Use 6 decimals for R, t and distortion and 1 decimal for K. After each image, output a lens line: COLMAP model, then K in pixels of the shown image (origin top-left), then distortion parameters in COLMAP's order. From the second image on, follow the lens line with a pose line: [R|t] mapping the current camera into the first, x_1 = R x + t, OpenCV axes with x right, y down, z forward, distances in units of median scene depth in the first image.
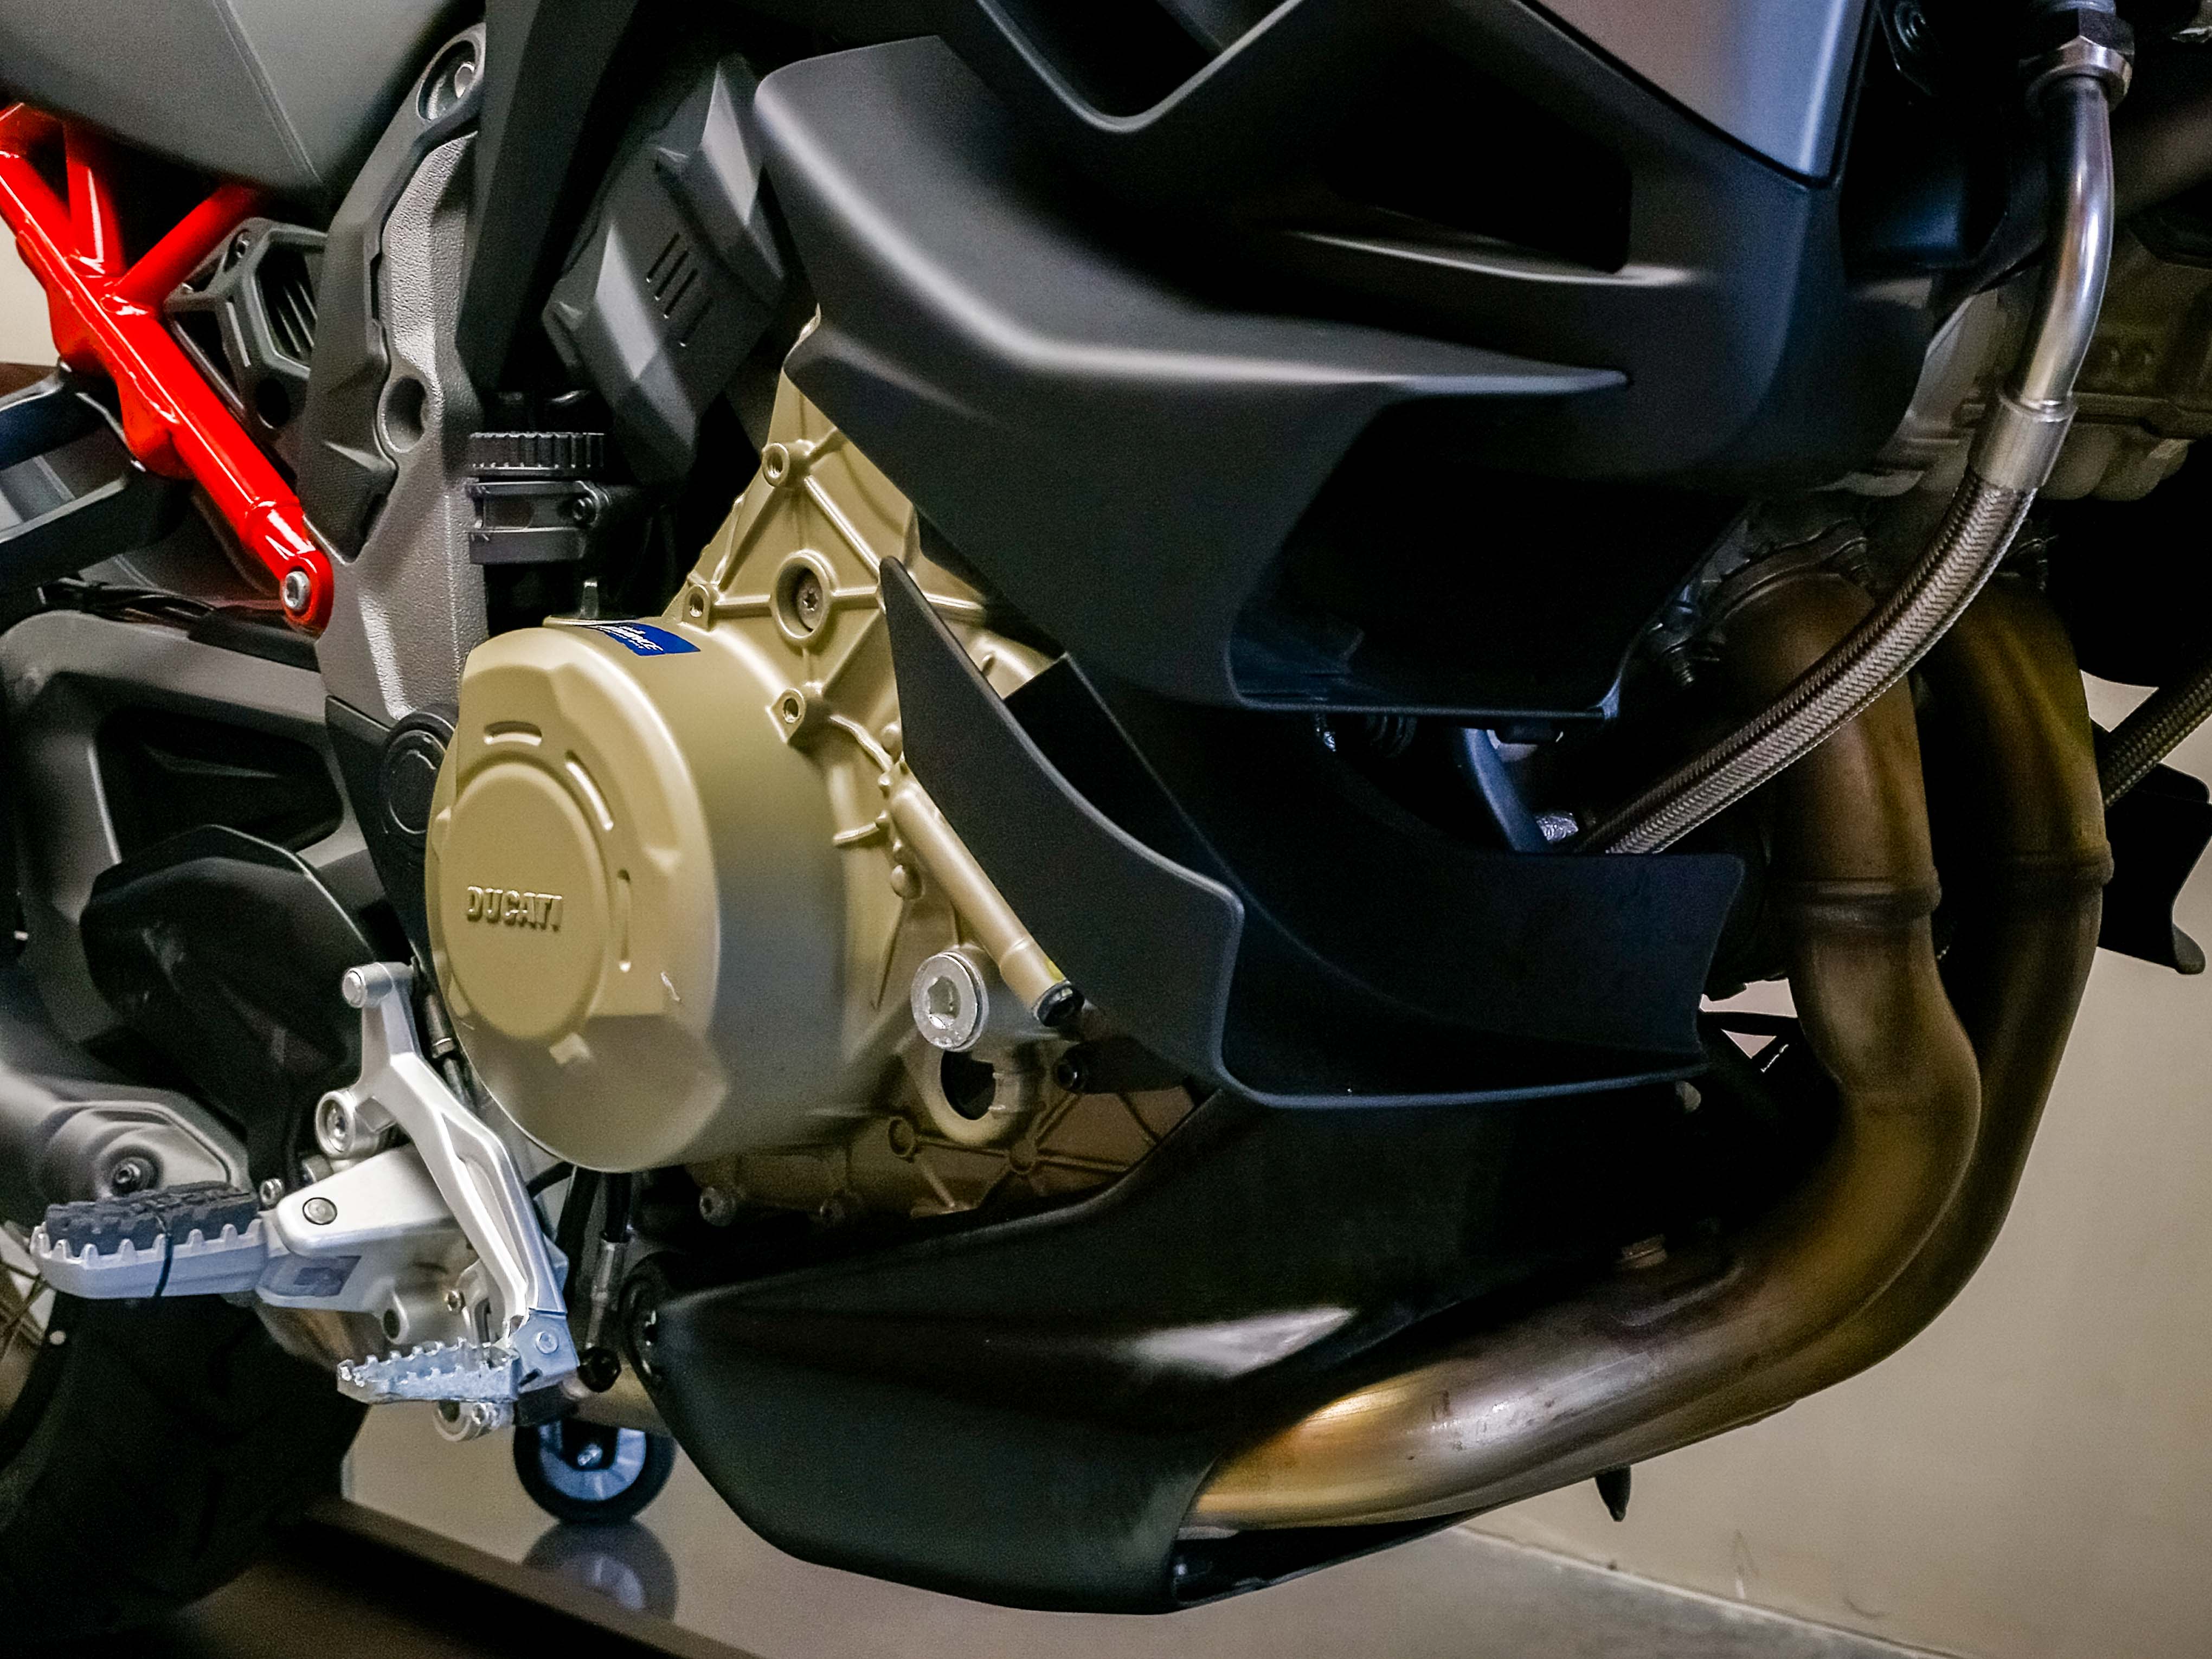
lens RADIAL K [[3076.2, 0, 1093.3], [0, 3076.2, 788.9], [0, 0, 1]] dist [0.098707, 0.000000]
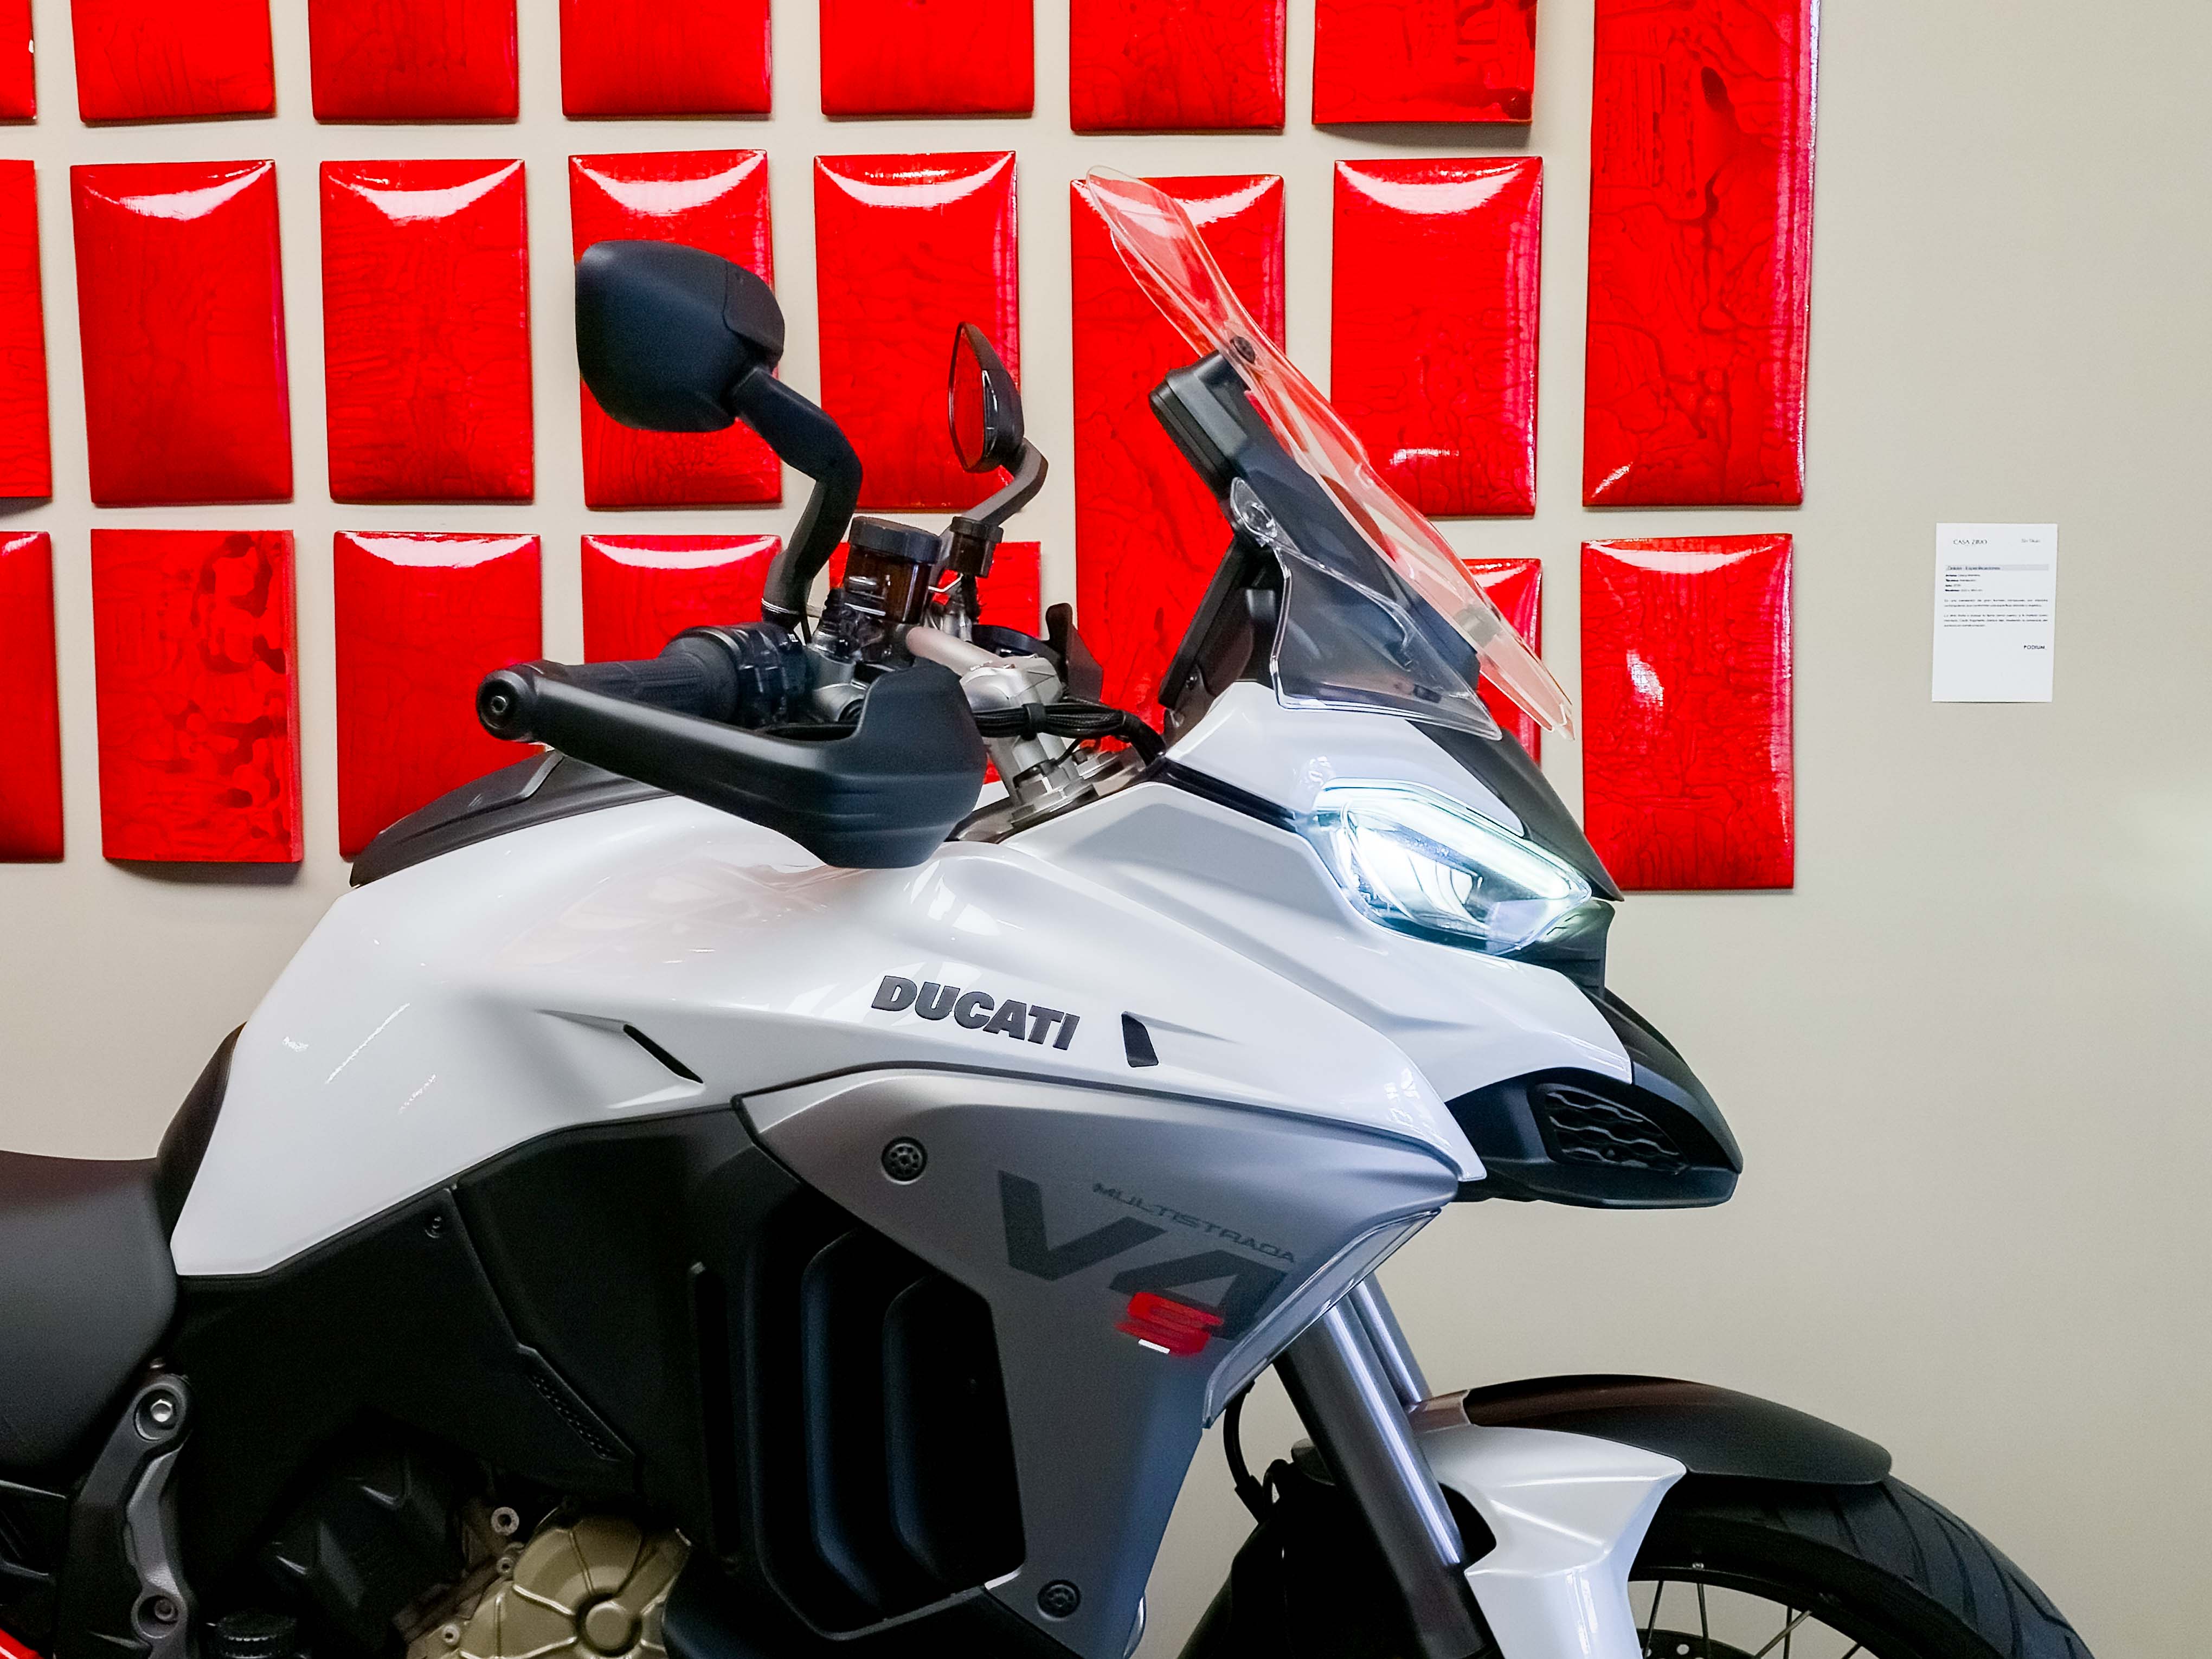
lens RADIAL K [[2706.4, 0, 1105.6], [0, 2706.4, 798.3], [0, 0, 1]] dist [0.068187, 0.000000]
pose [[0.768527, -0.039951, 0.638569, -0.894404], [0.030840, 0.999202, 0.025398, -0.695121], [-0.639074, 0.000175, 0.769146, -0.636219]]
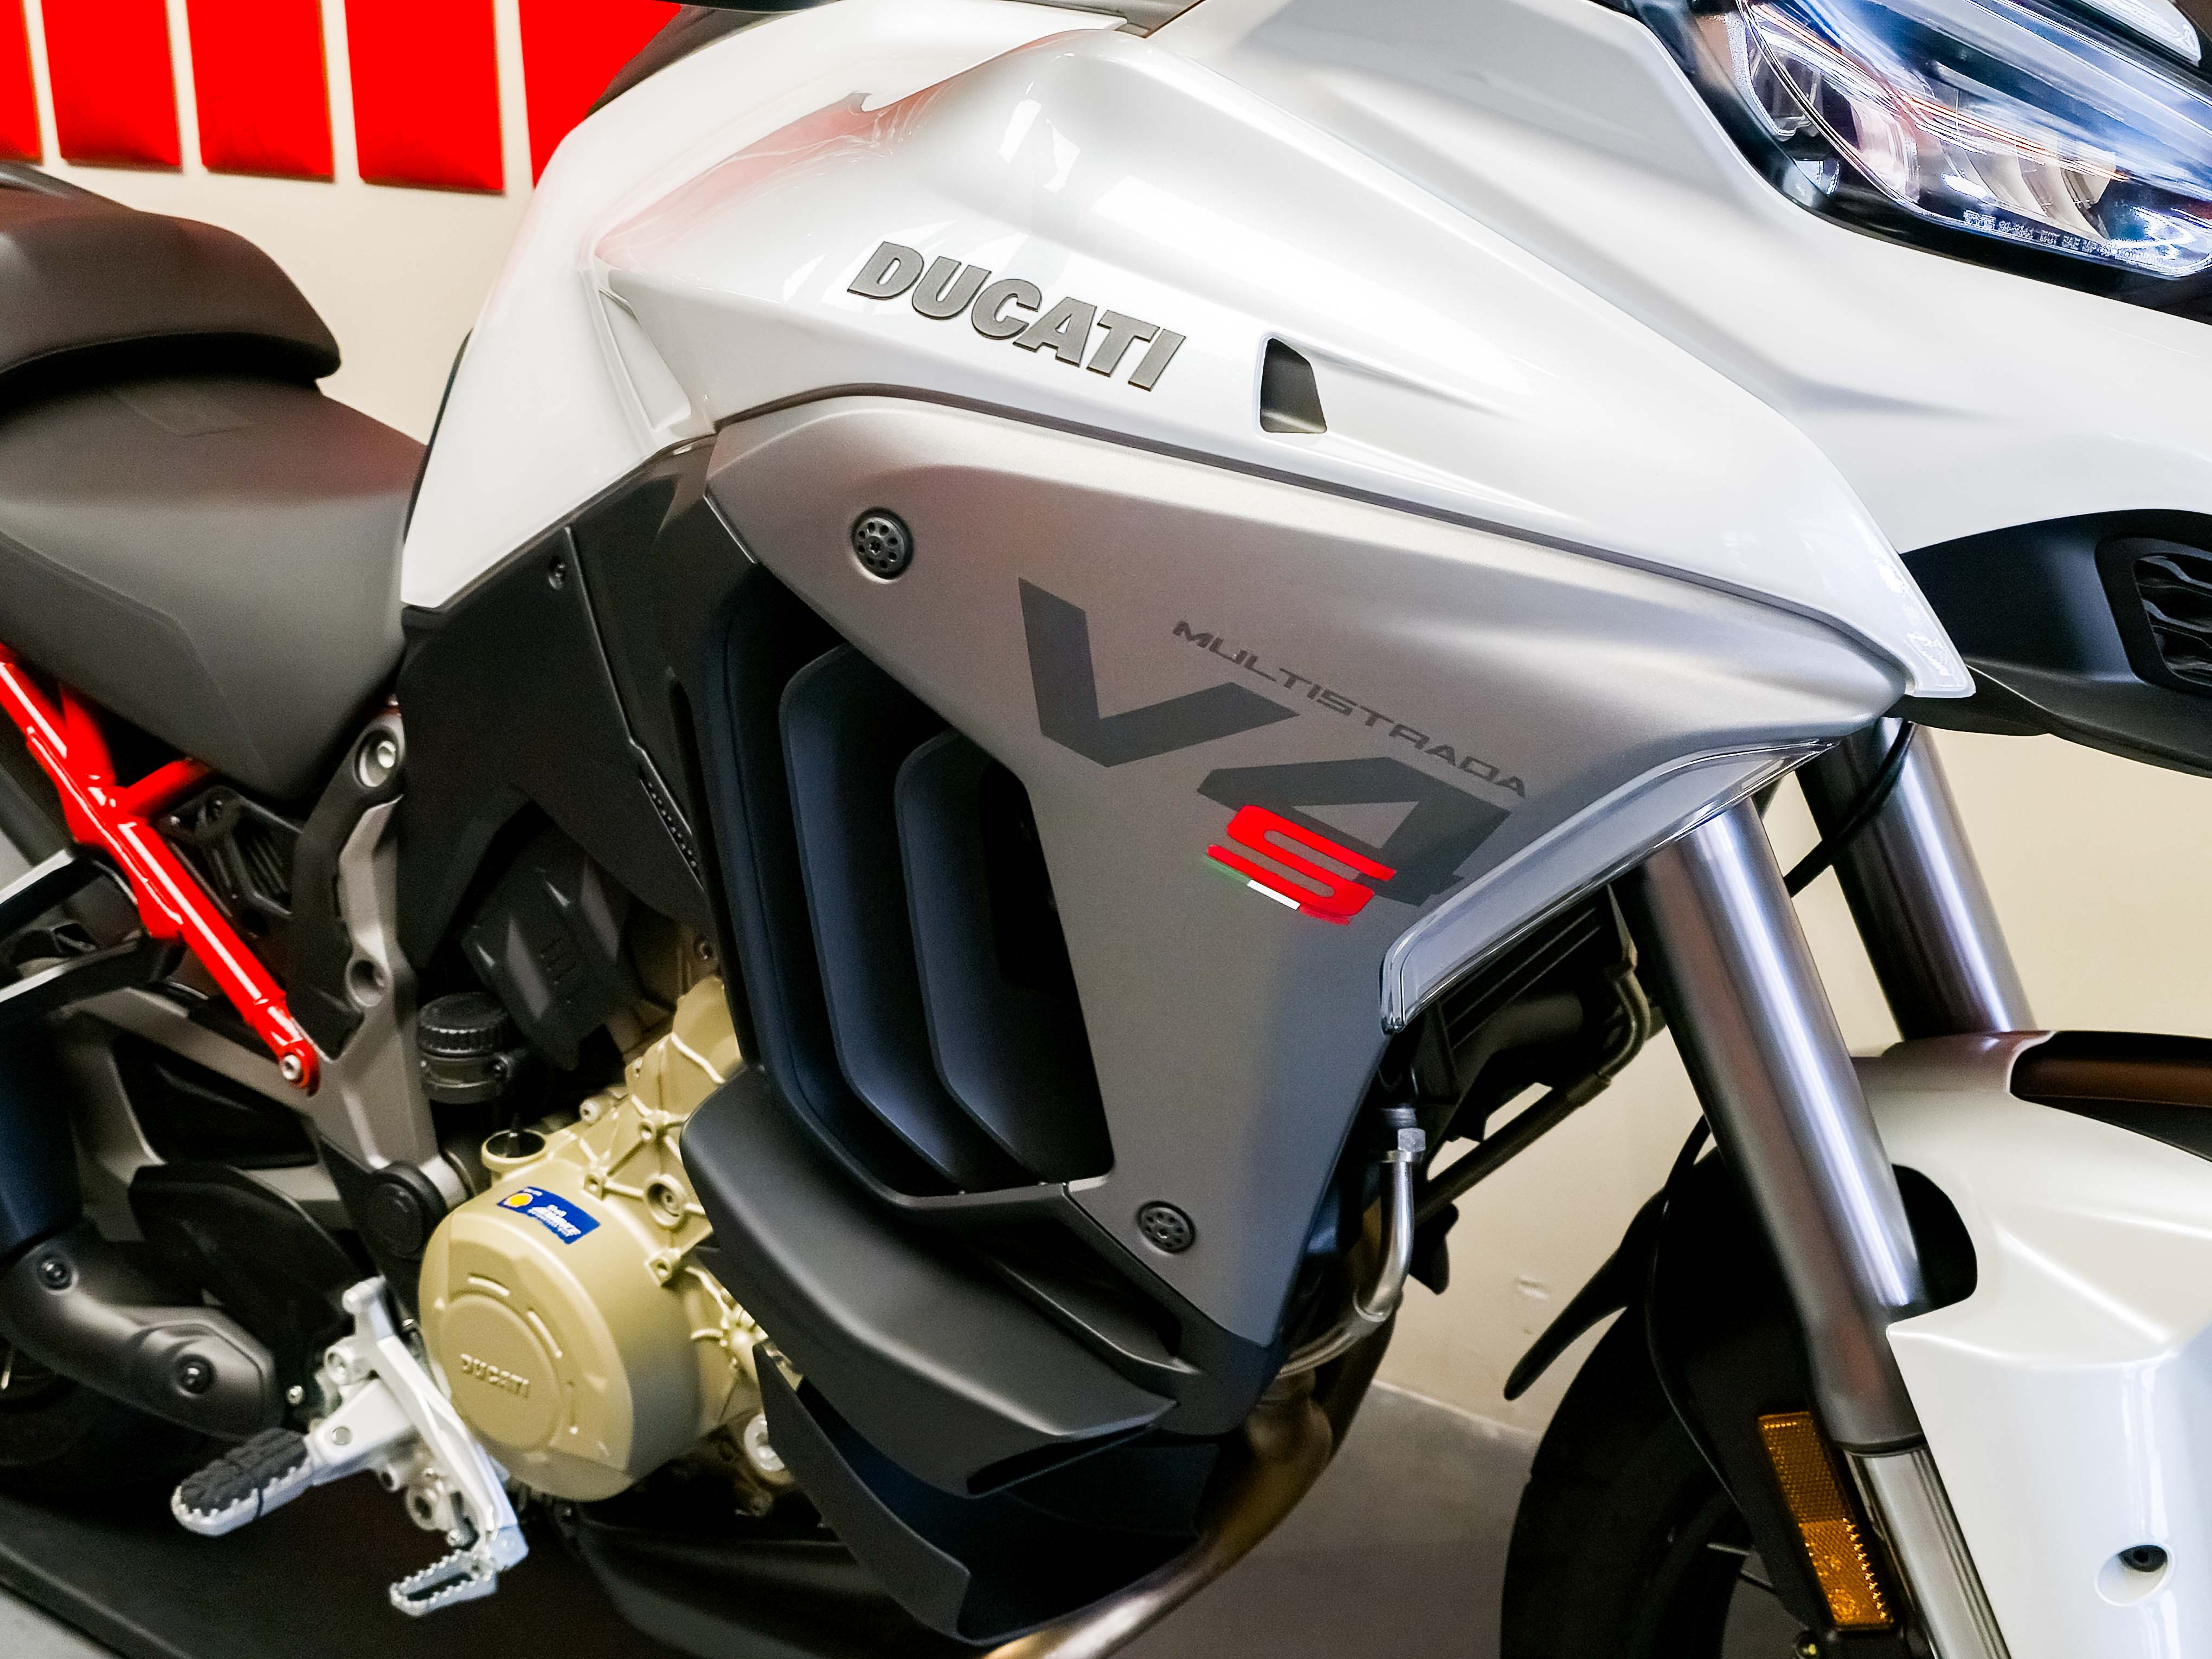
lens RADIAL K [[2434.0, 0, 1104.6], [0, 2434.0, 847.9], [0, 0, 1]] dist [0.051290, 0.000000]
pose [[0.981625, -0.046687, 0.185019, -0.093046], [-0.004403, 0.963808, 0.266562, -0.581651], [-0.190768, -0.262478, 0.945893, -0.240919]]
